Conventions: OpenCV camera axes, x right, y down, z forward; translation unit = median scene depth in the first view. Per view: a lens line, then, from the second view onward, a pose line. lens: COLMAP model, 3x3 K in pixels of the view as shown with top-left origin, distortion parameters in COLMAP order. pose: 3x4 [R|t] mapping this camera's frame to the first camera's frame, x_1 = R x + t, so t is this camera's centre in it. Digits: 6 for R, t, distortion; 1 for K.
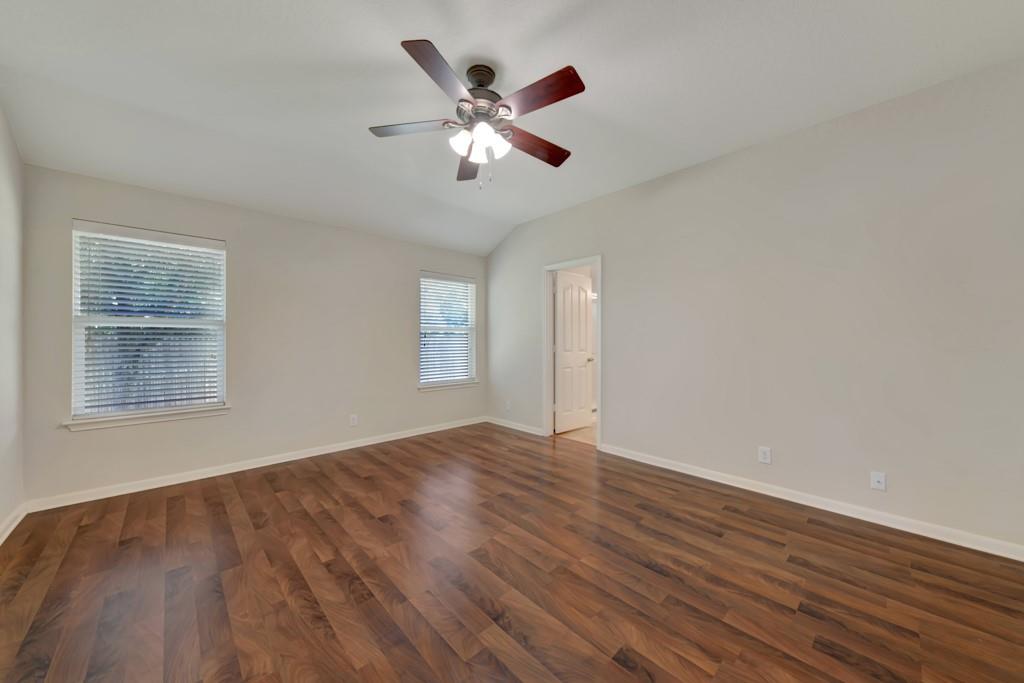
lens RADIAL K [[356.9, 0, 507.4], [0, 356.9, 337.7], [0, 0, 1]] dist [0.002882, -0.001597]
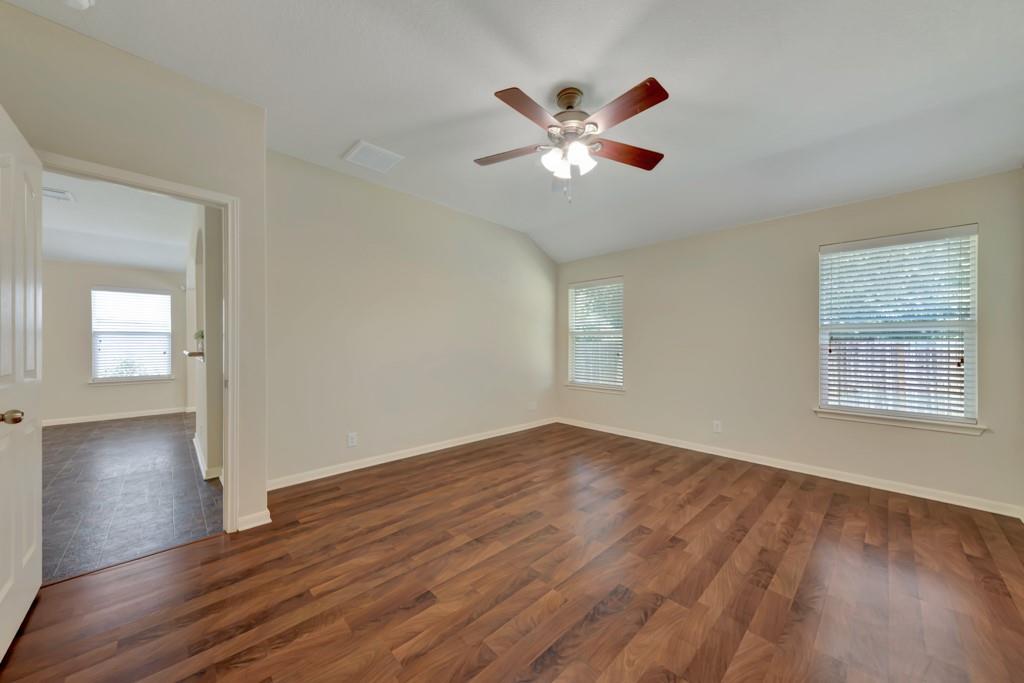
lens RADIAL K [[356.9, 0, 511.6], [0, 356.9, 343.7], [0, 0, 1]] dist [0.002882, -0.001597]
pose [[0.017130, 0.002364, -0.999850, 0.999557], [0.000088, 0.999997, 0.002366, 0.008609], [0.999853, -0.000128, 0.017130, 0.809532]]
